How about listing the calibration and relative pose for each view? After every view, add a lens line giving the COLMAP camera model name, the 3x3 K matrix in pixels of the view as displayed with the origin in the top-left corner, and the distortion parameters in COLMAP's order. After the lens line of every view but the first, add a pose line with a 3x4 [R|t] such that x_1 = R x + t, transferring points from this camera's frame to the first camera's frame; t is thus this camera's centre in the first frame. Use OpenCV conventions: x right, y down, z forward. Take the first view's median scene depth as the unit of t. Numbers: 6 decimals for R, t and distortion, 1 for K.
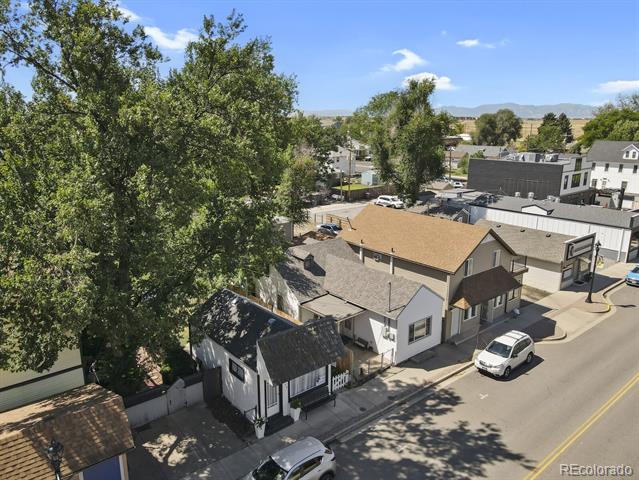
lens RADIAL K [[470.4, 0, 319.5], [0, 470.4, 240.0], [0, 0, 1]] dist [0.016677, 0.003164]
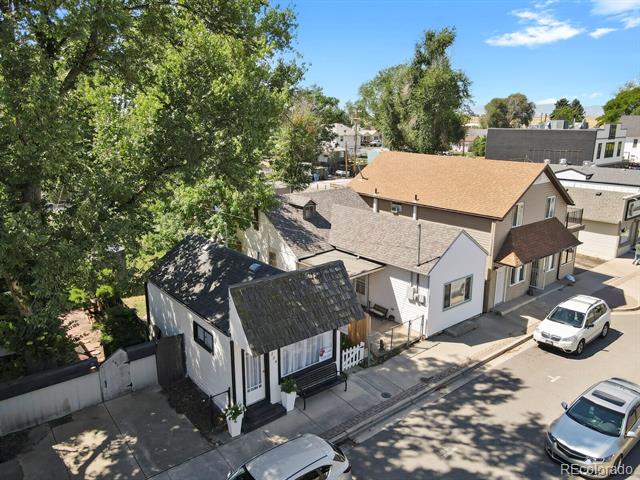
lens RADIAL K [[471.1, 0, 320.0], [0, 471.1, 240.0], [0, 0, 1]] dist [0.016677, 0.003164]
pose [[0.999992, 0.000015, -0.003937, -0.002637], [-0.000009, 0.999999, 0.001638, 0.111115], [0.003937, -0.001638, 0.999991, 0.261691]]
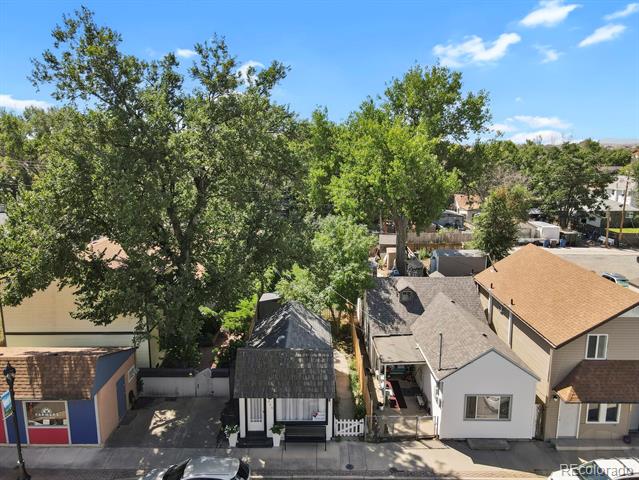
lens RADIAL K [[470.4, 0, 319.5], [0, 470.4, 240.0], [0, 0, 1]] dist [0.016677, 0.003164]
pose [[0.778927, 0.120994, -0.615332, 0.458708], [-0.157464, 0.987511, -0.005151, -0.031717], [0.607024, 0.100905, 0.788251, 0.213586]]
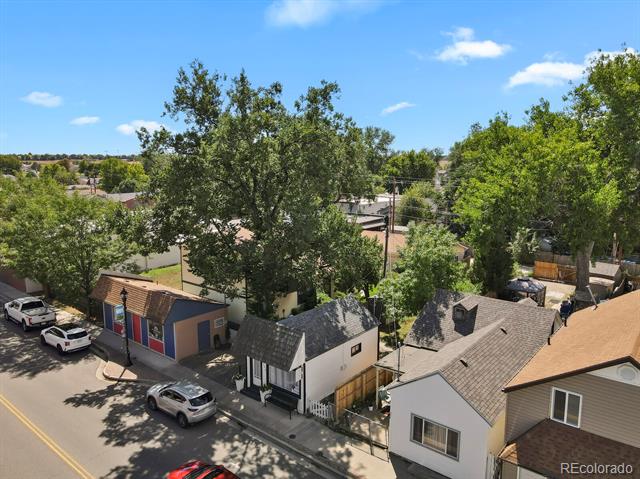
lens RADIAL K [[471.1, 0, 320.0], [0, 471.1, 239.5], [0, 0, 1]] dist [0.016677, 0.003164]
pose [[0.199211, 0.161395, -0.966575, 0.841671], [-0.243729, 0.963511, 0.110651, -0.129756], [0.949163, 0.213539, 0.231279, 0.645799]]
